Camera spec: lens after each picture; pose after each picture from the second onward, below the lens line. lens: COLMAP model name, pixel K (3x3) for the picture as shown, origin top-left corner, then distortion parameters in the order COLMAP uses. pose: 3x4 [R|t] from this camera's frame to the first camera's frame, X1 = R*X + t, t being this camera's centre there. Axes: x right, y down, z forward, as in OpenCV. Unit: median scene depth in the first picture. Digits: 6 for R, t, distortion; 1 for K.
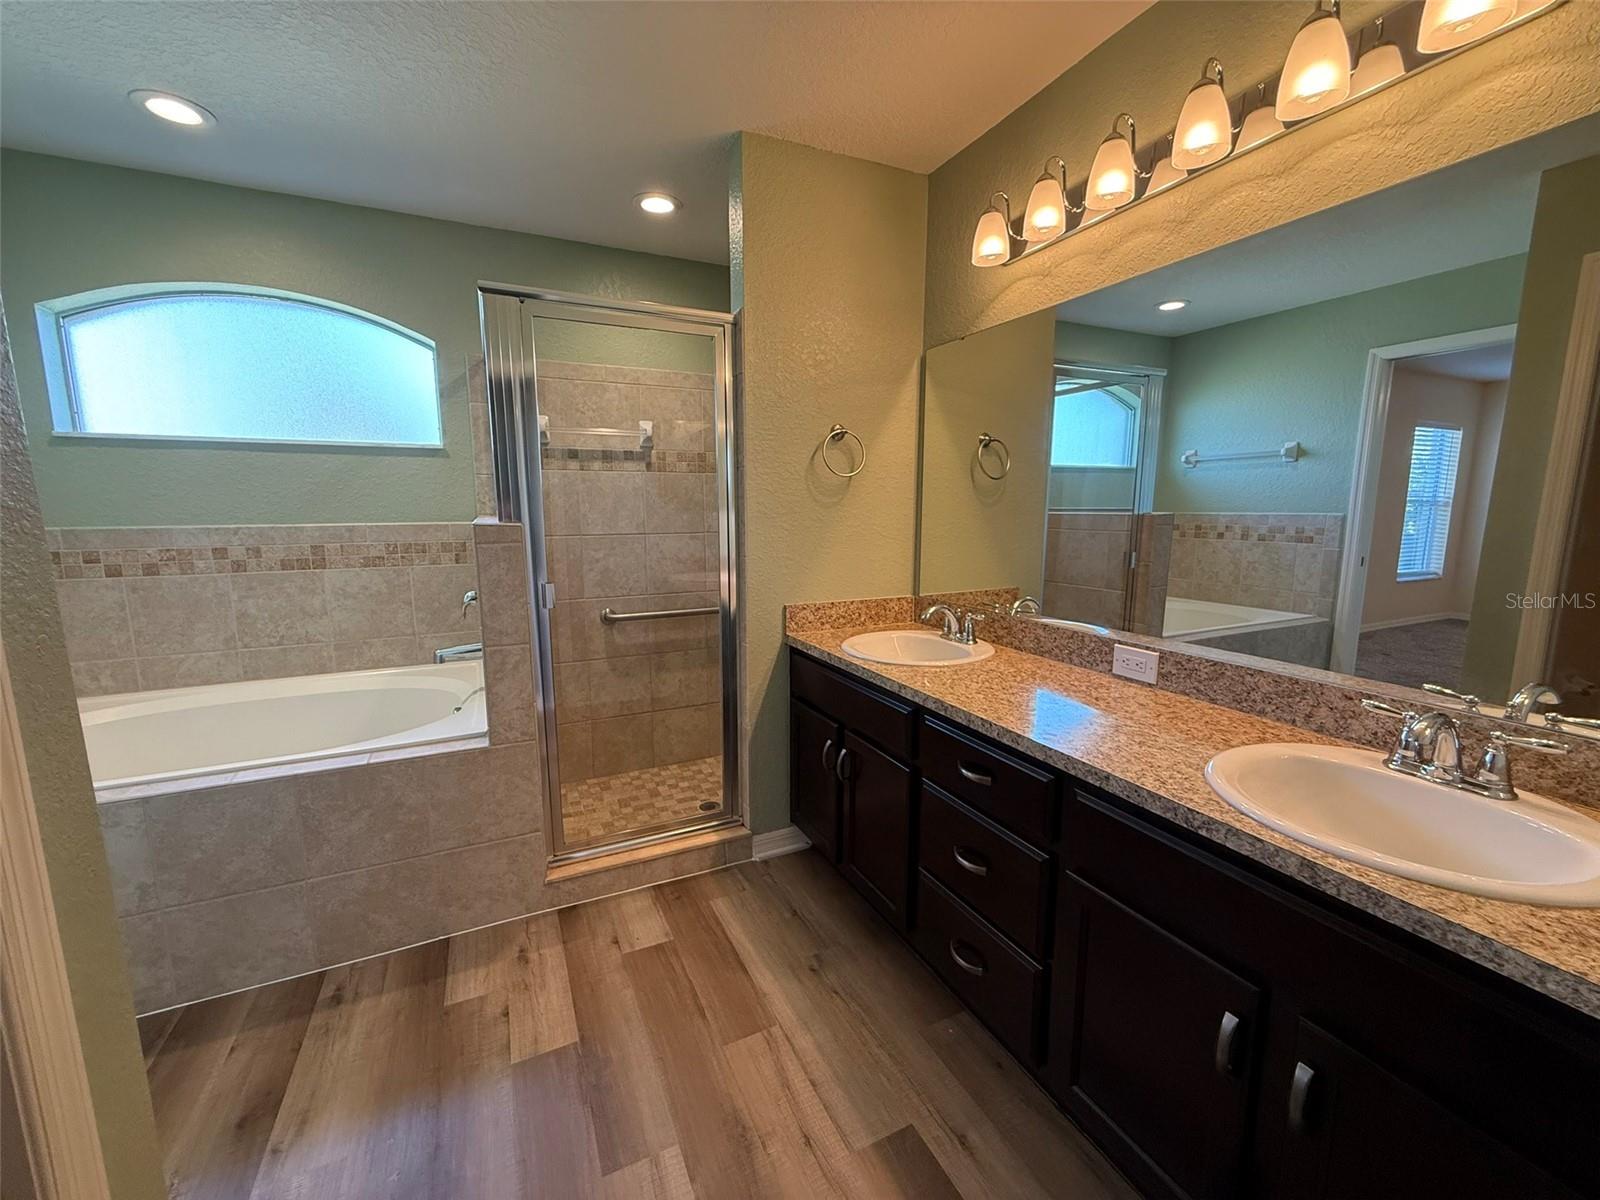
lens RADIAL K [[638.0, 0, 794.4], [0, 638.0, 597.8], [0, 0, 1]] dist [0.000721, -0.000231]
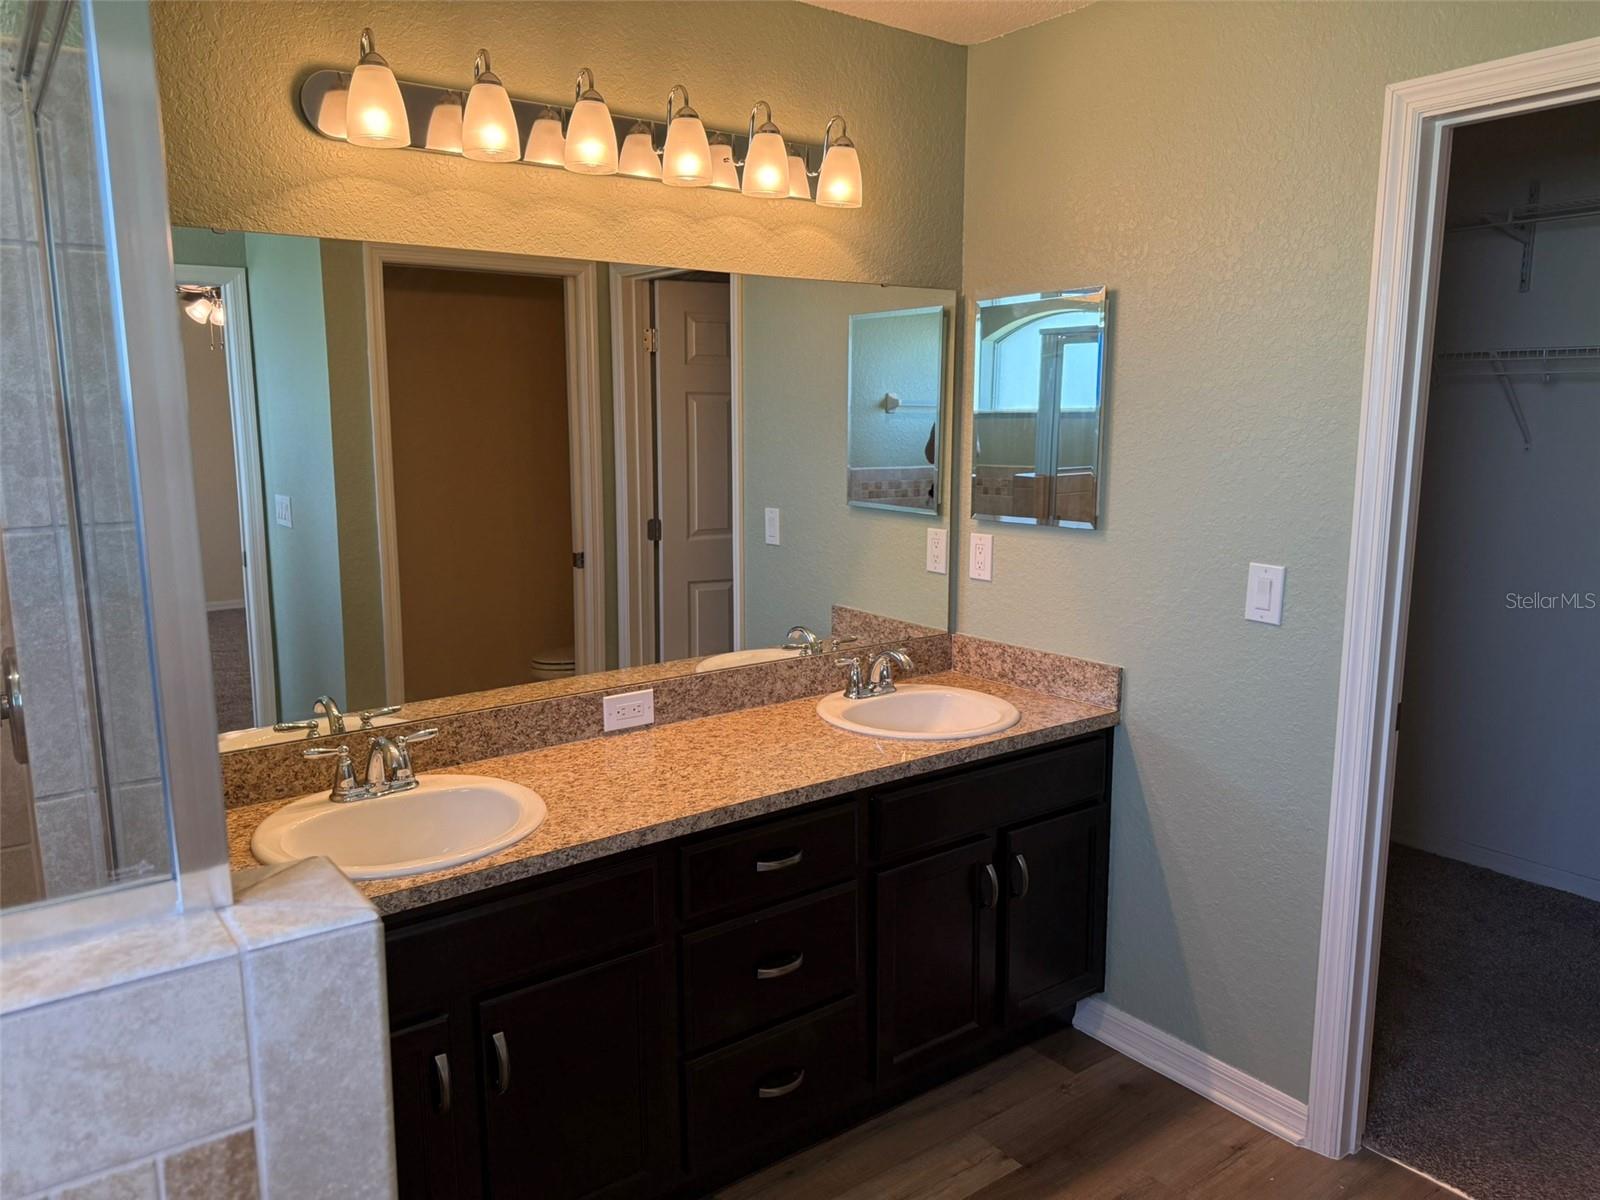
lens RADIAL K [[1126.8, 0, 794.1], [0, 1126.8, 595.7], [0, 0, 1]] dist [0.081751, -0.106732]
pose [[-0.192392, -0.150333, 0.969735, -1.037656], [0.149531, 0.972165, 0.180377, -0.310093], [-0.969859, 0.179709, -0.164558, 1.070113]]
